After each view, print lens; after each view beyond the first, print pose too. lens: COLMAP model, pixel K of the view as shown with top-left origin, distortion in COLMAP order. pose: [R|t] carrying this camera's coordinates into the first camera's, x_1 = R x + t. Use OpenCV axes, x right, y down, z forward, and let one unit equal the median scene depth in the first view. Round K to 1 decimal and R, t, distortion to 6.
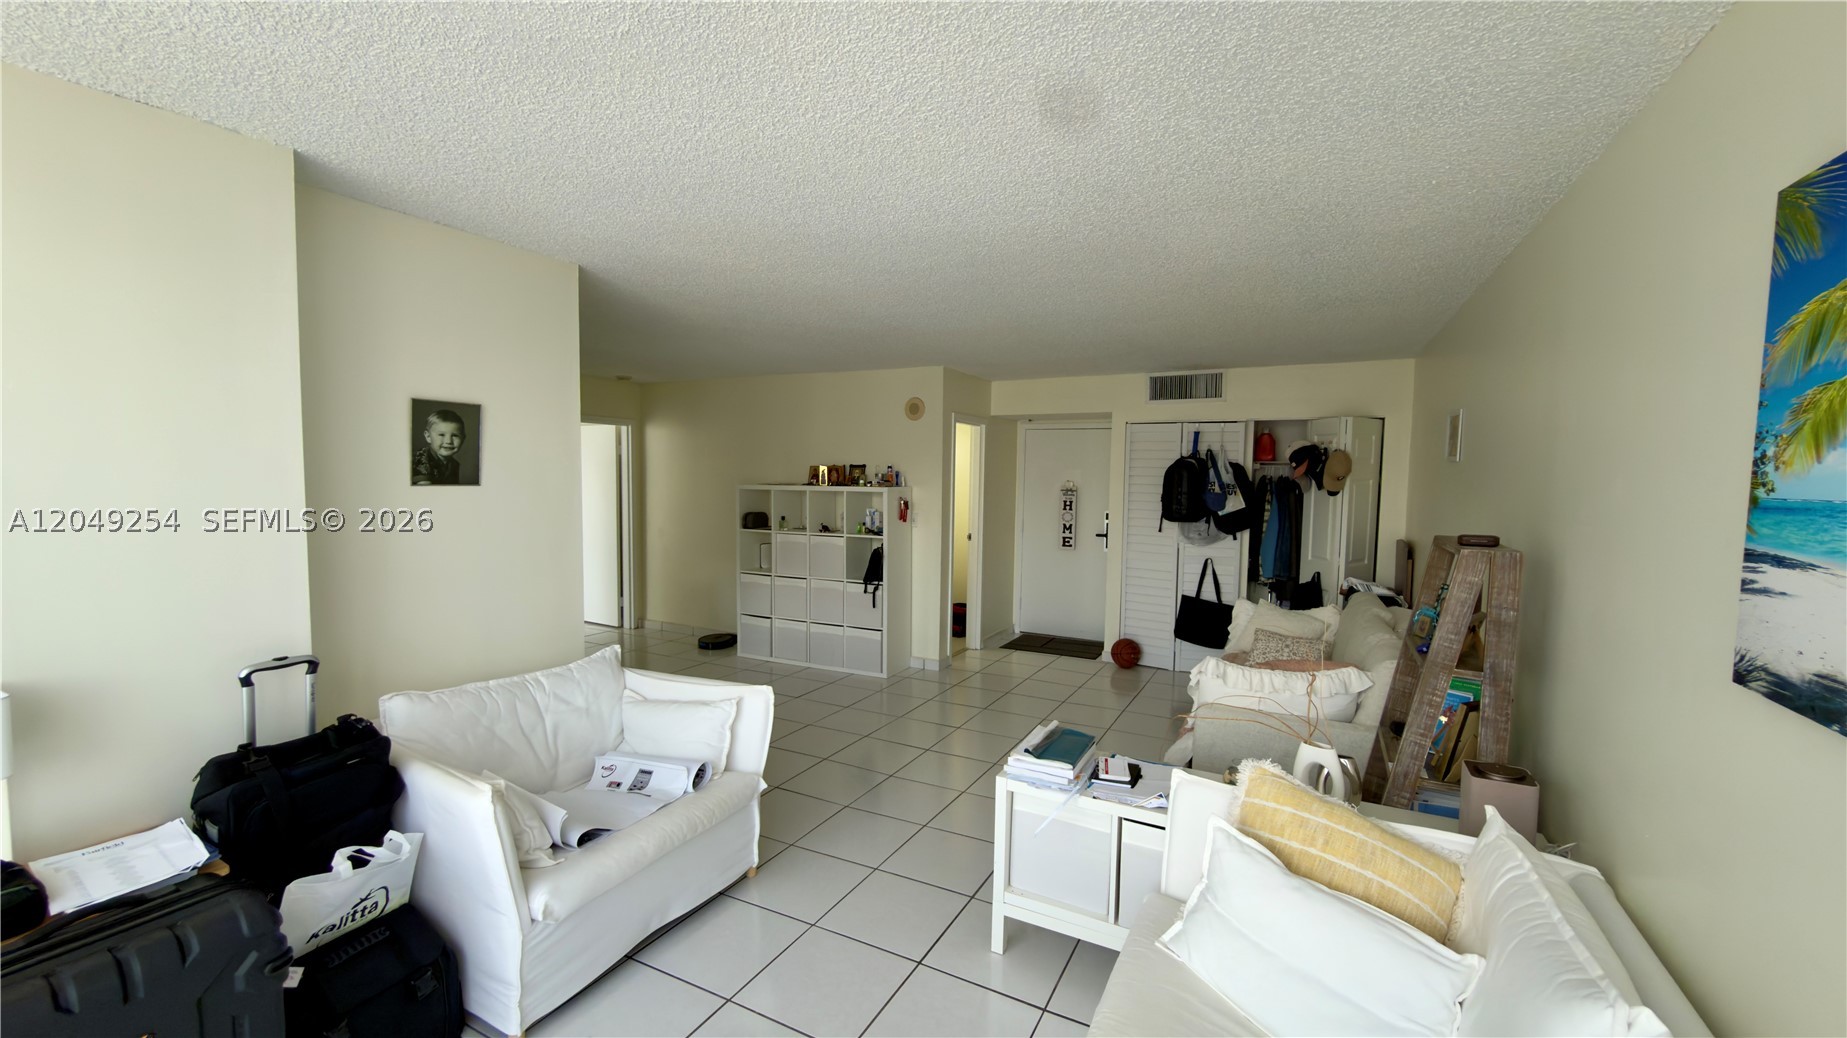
lens RADIAL K [[736.4, 0, 927.1], [0, 736.4, 520.7], [0, 0, 1]] dist [0.001367, -0.000006]
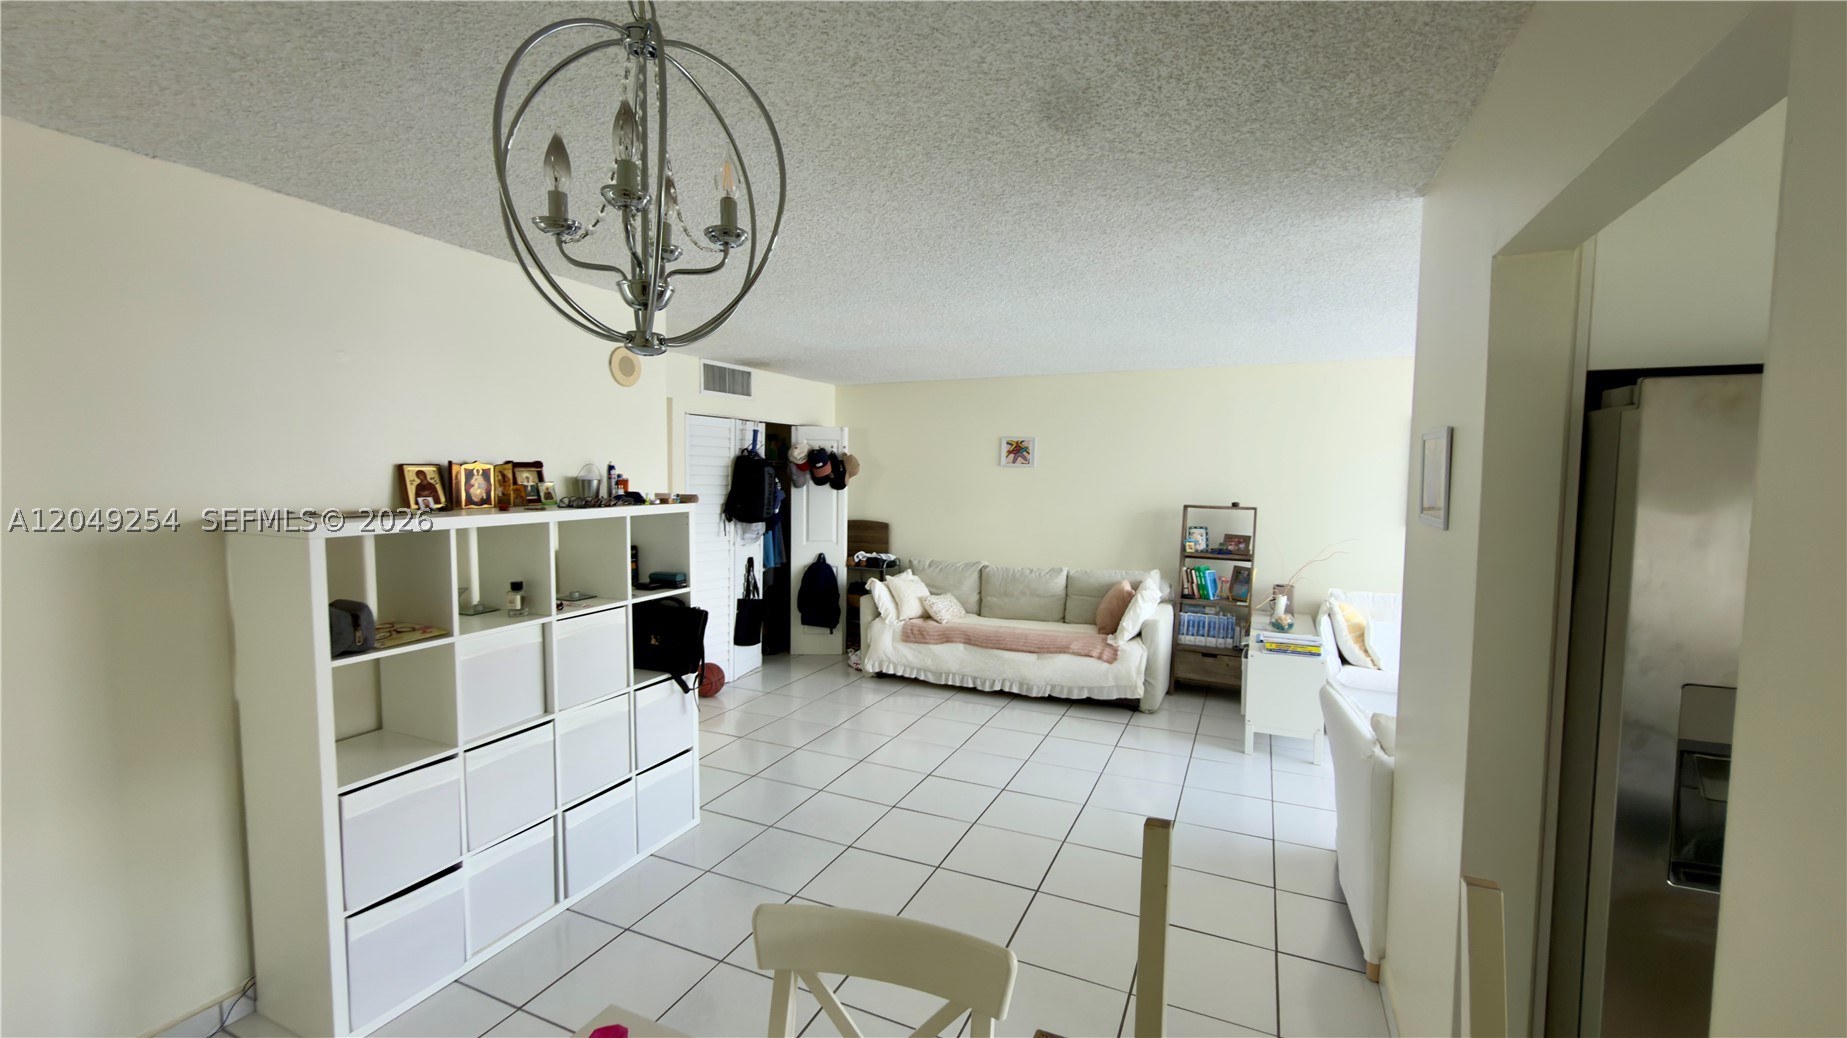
lens RADIAL K [[736.4, 0, 927.1], [0, 736.4, 520.7], [0, 0, 1]] dist [0.001367, -0.000006]
pose [[-0.051070, -0.077711, 0.995667, -0.632882], [0.055288, 0.995219, 0.080511, -0.066711], [-0.997164, 0.059160, -0.046530, 0.821456]]
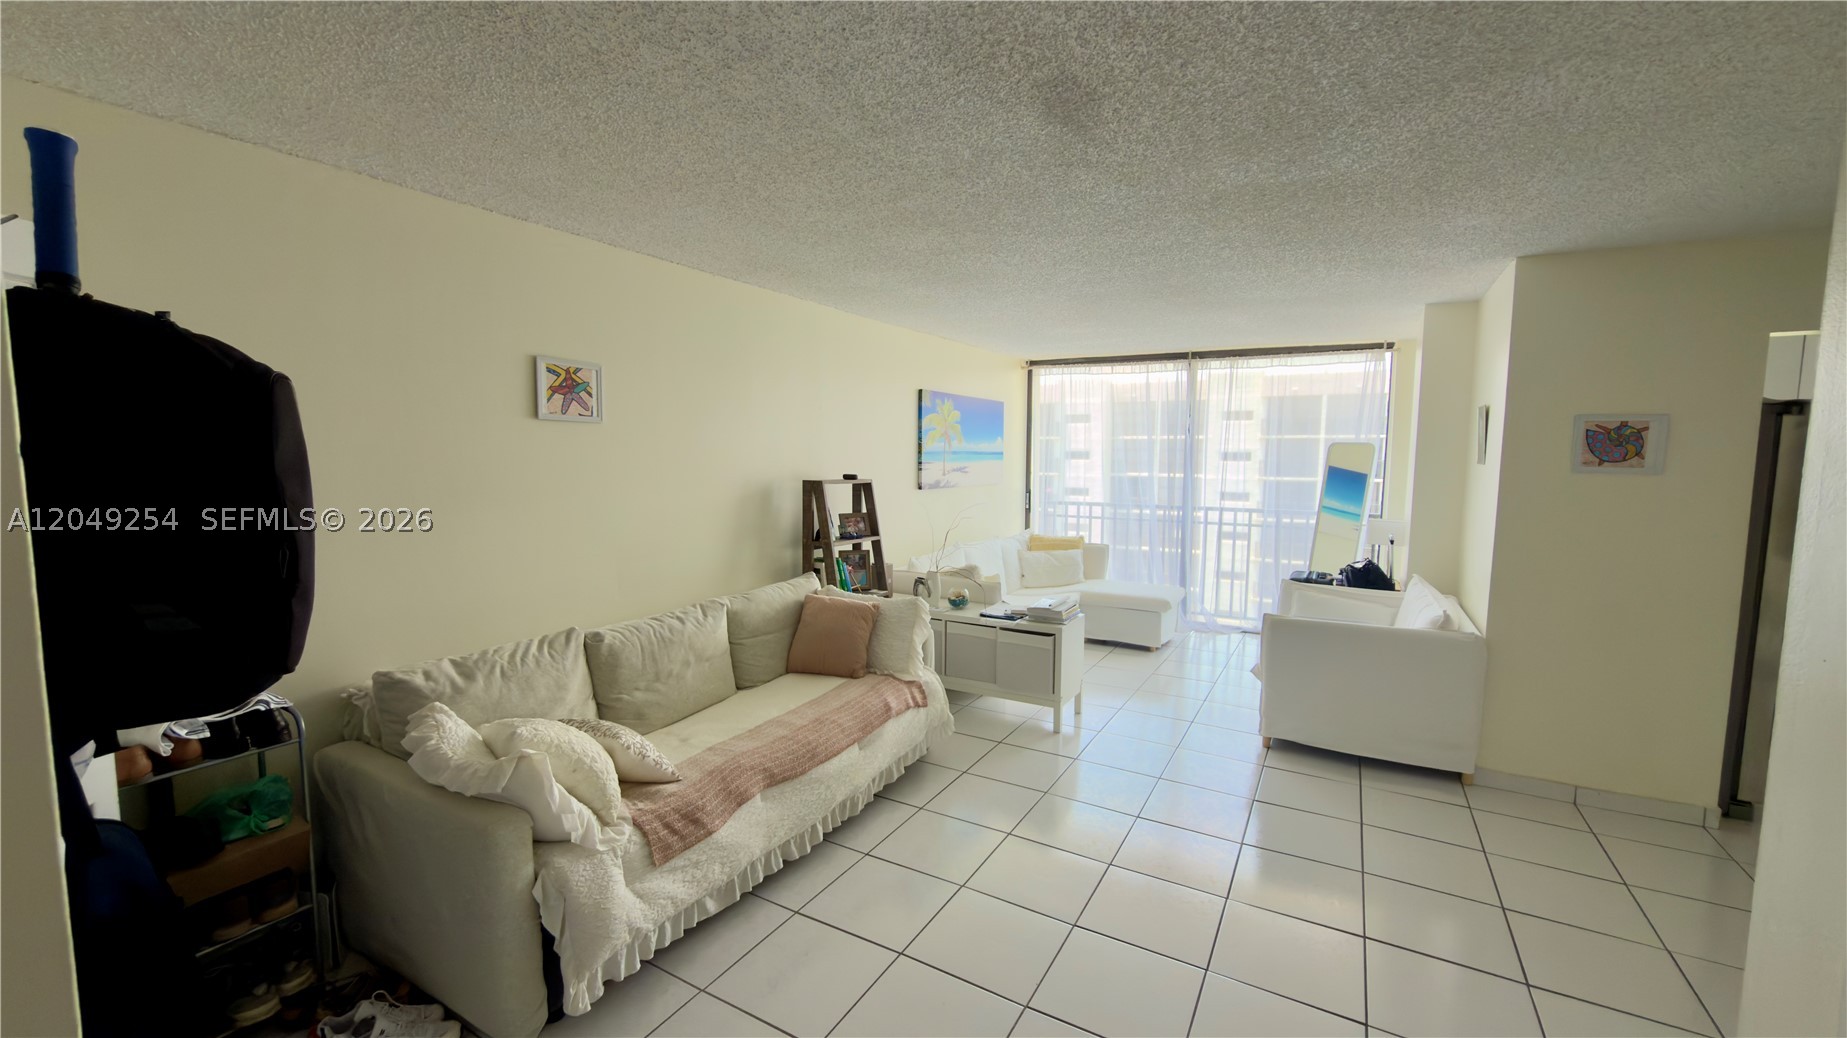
lens RADIAL K [[736.4, 0, 927.1], [0, 736.4, 520.7], [0, 0, 1]] dist [0.001367, -0.000006]
pose [[-0.998928, -0.023915, 0.039646, 0.172554], [-0.017325, 0.987140, 0.158918, -0.069104], [-0.042937, 0.158061, -0.986495, 1.155238]]
